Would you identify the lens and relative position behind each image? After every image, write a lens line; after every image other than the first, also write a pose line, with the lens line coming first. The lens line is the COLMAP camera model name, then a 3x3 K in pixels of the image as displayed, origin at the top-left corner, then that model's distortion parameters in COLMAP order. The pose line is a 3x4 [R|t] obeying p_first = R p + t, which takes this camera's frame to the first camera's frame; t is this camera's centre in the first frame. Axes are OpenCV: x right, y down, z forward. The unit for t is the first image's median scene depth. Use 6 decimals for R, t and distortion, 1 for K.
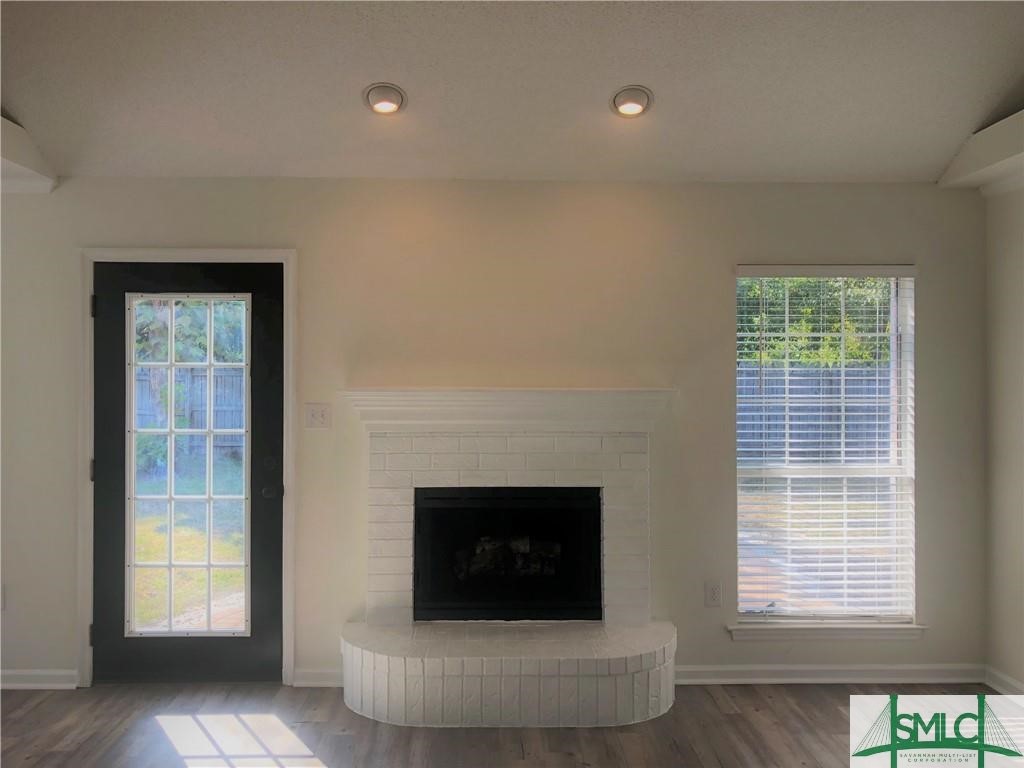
lens RADIAL K [[837.9, 0, 494.5], [0, 837.9, 376.9], [0, 0, 1]] dist [0.006447, -0.001677]
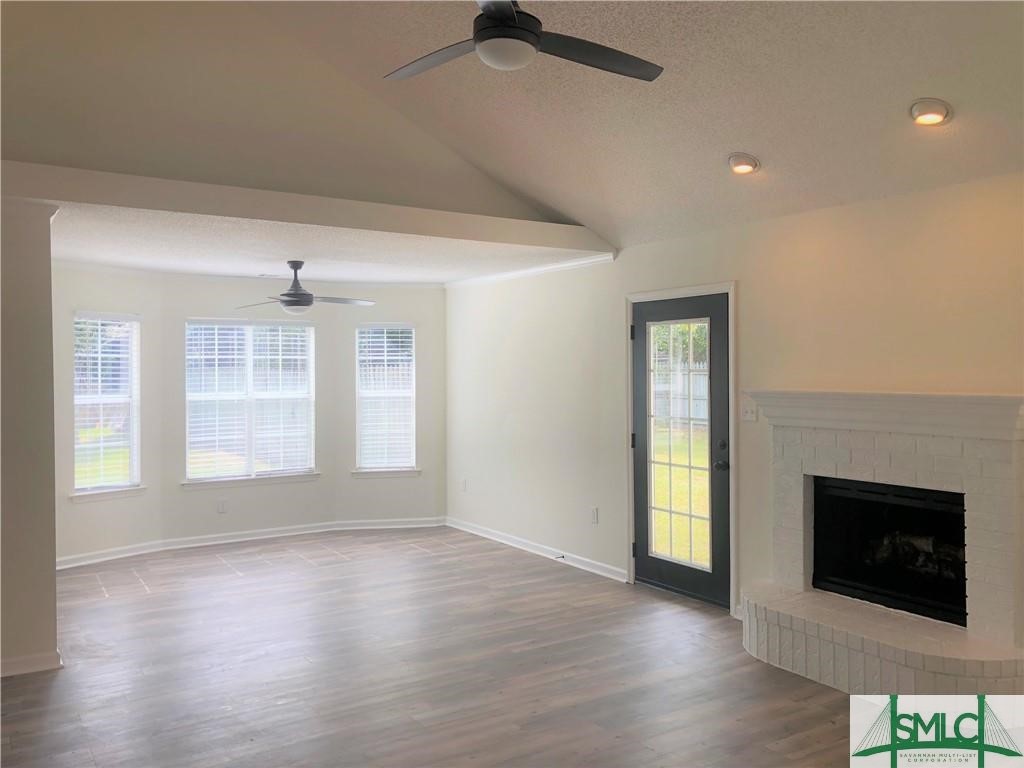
lens RADIAL K [[837.9, 0, 494.5], [0, 837.9, 376.9], [0, 0, 1]] dist [0.006447, -0.001677]
pose [[0.506805, 0.004160, -0.862051, 0.697902], [-0.009806, 0.999951, -0.000940, 0.000819], [0.862005, 0.008929, 0.506821, 0.019046]]
